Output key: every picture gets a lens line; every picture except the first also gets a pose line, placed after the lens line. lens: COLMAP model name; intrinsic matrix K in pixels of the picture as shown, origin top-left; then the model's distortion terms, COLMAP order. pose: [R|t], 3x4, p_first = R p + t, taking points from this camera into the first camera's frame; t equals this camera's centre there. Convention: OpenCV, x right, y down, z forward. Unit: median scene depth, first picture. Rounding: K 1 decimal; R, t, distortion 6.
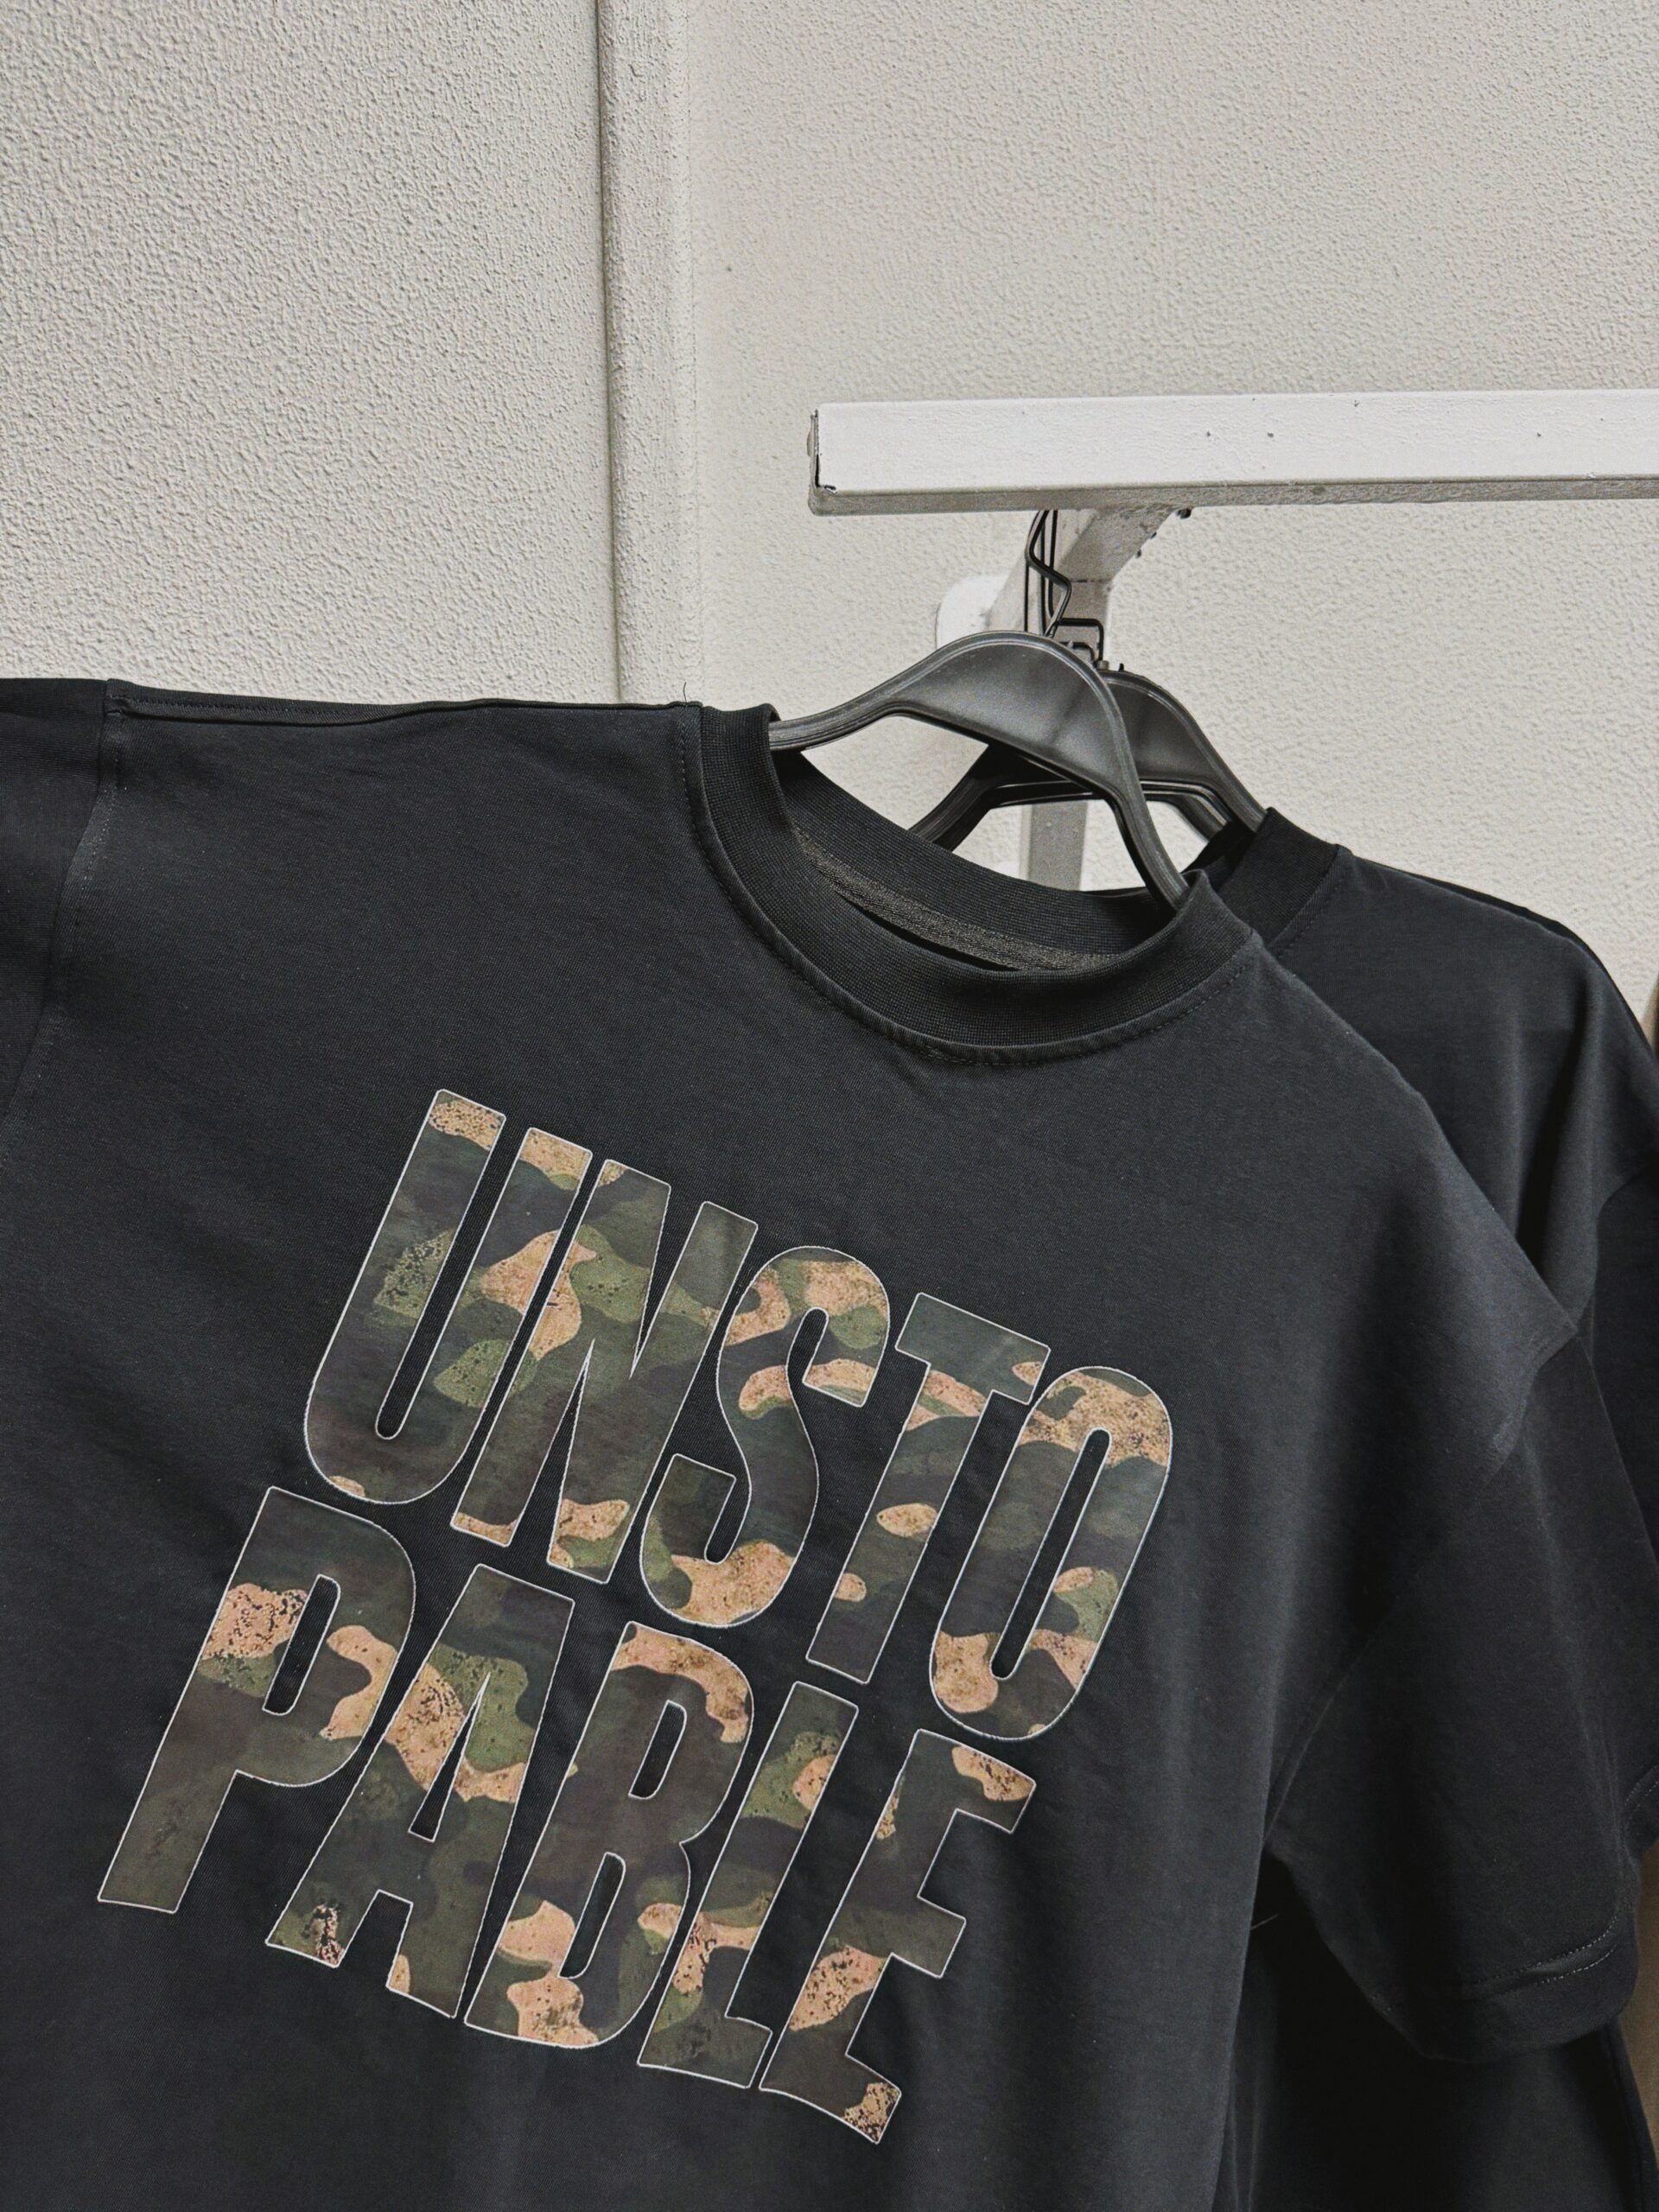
lens RADIAL K [[1524.5, 0, 829.5], [0, 1524.5, 1106.0], [0, 0, 1]] dist [0.121224, -0.213682]
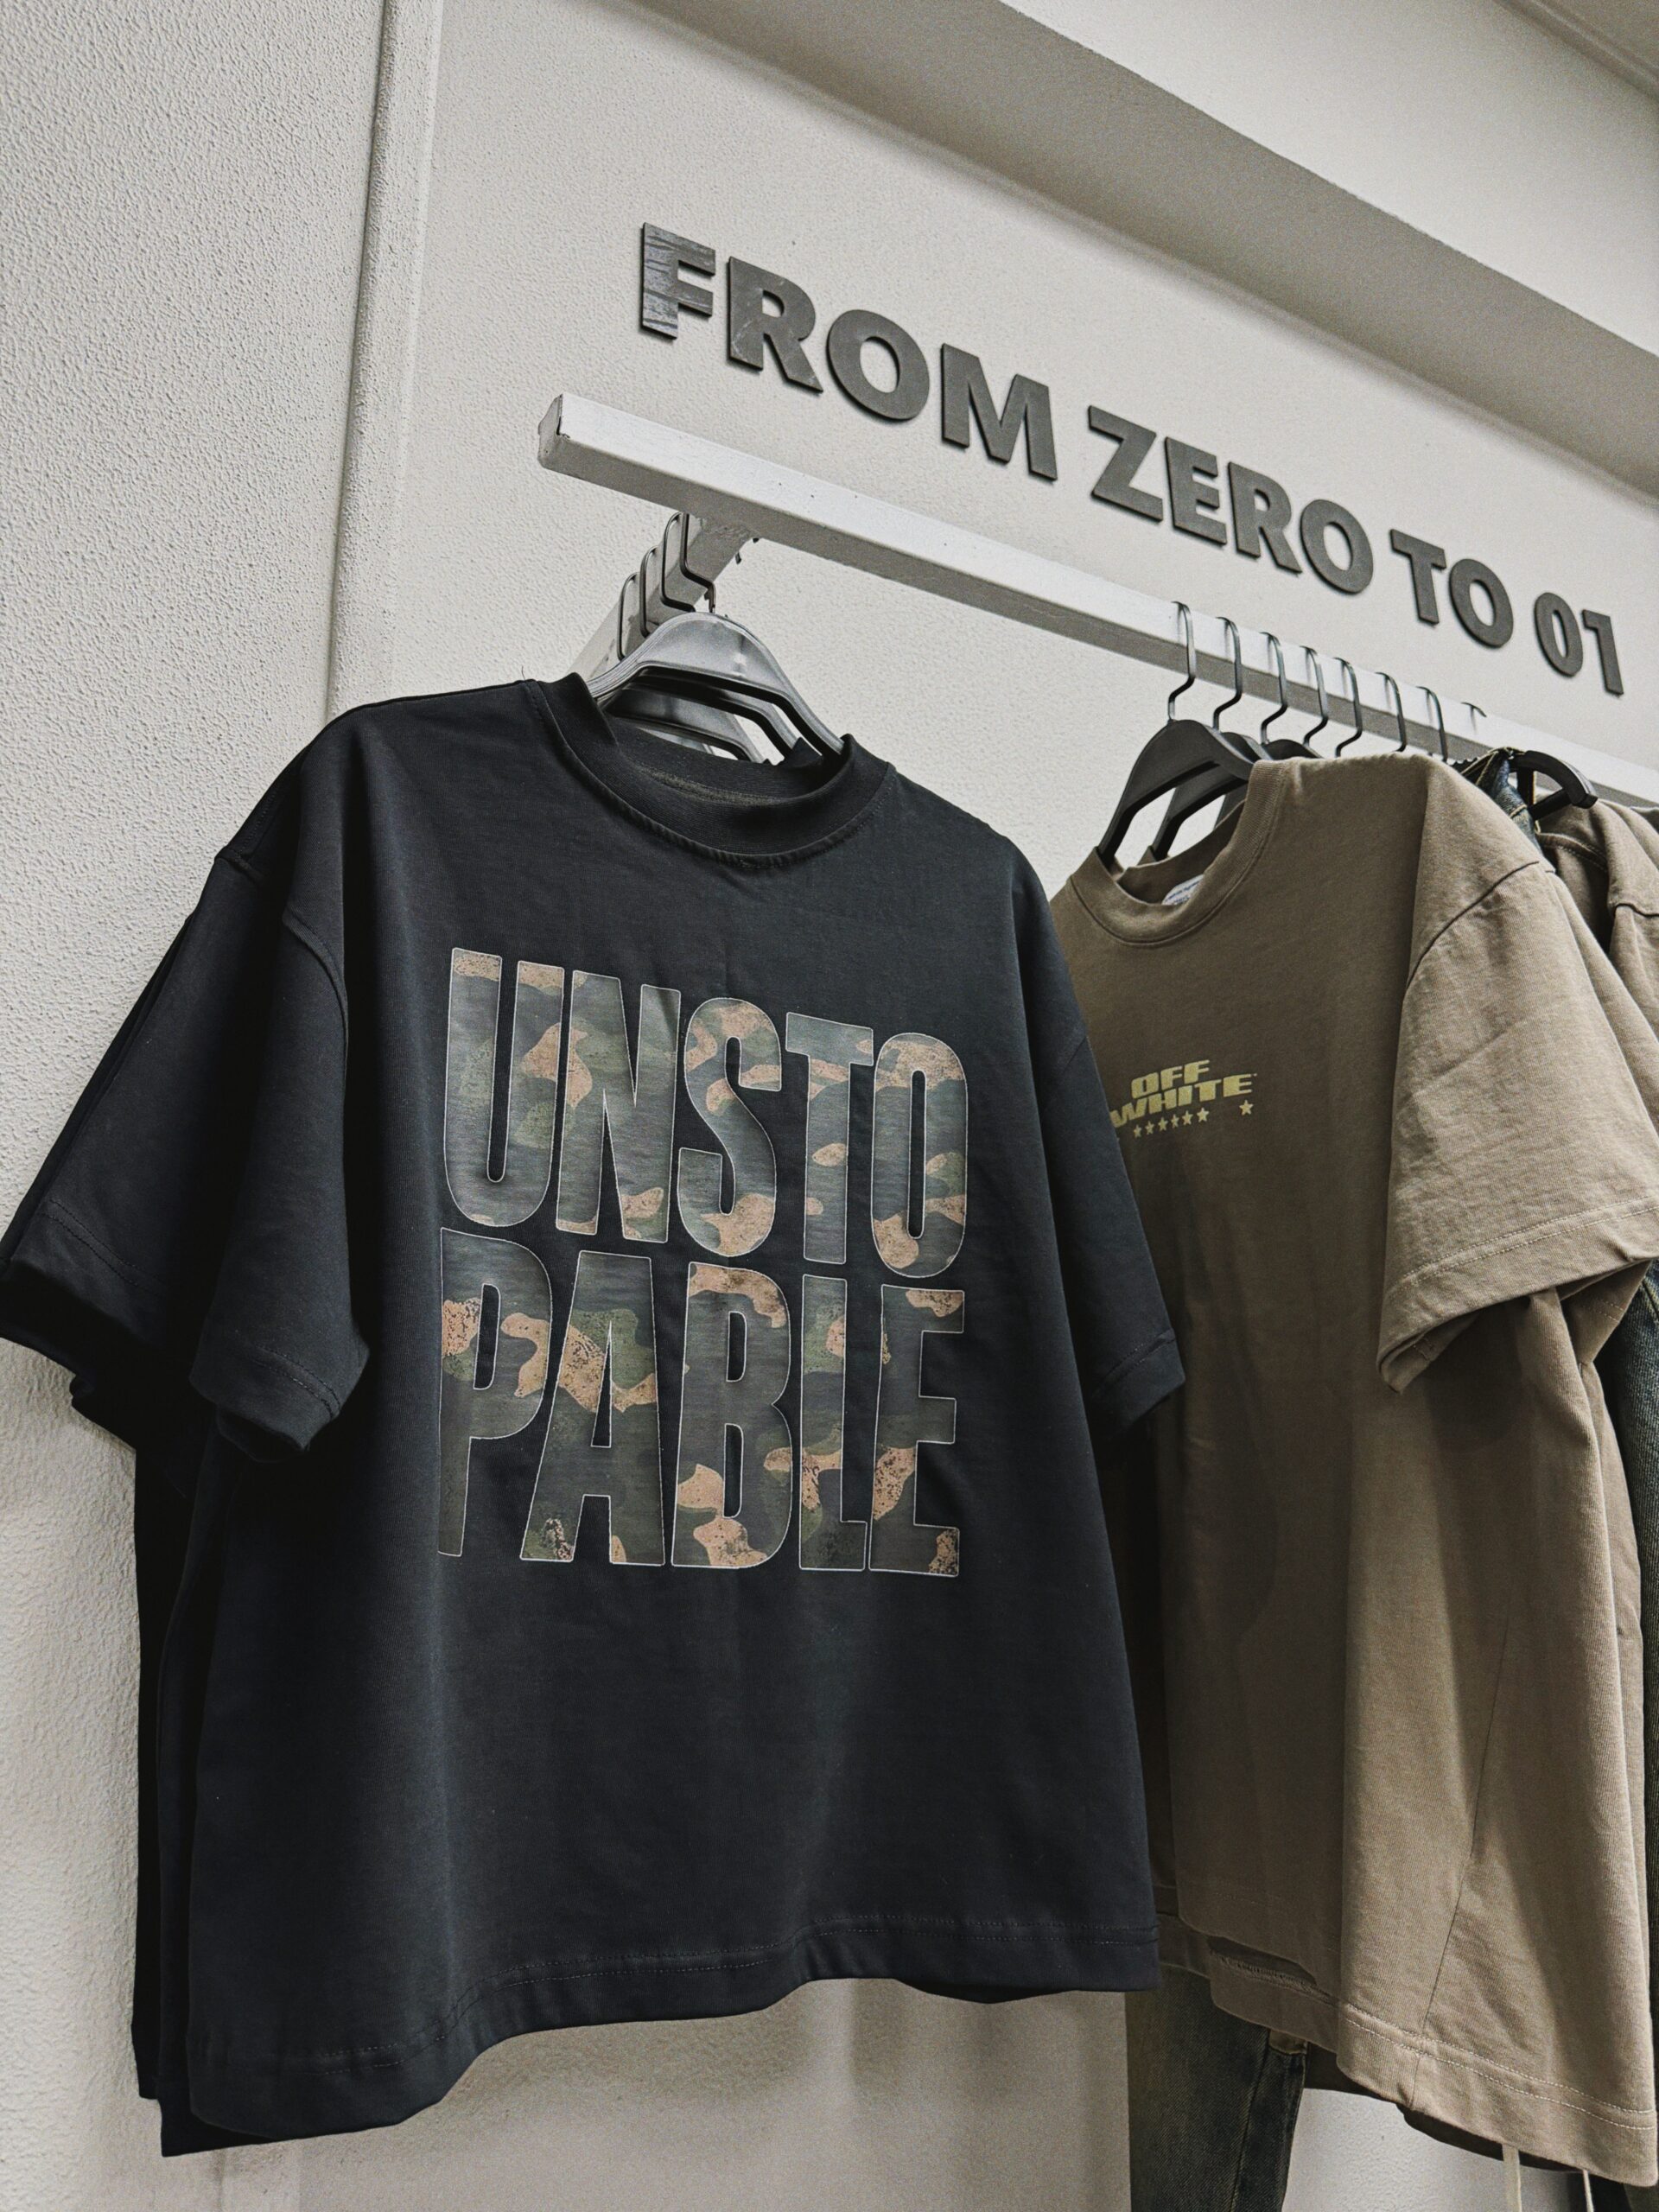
lens RADIAL K [[1524.5, 0, 829.5], [0, 1524.5, 1106.0], [0, 0, 1]] dist [0.121224, -0.213682]
pose [[0.885574, -0.281282, 0.369648, -0.499562], [0.344599, 0.931459, -0.116774, 0.405956], [-0.311465, 0.230793, 0.921805, -0.402955]]
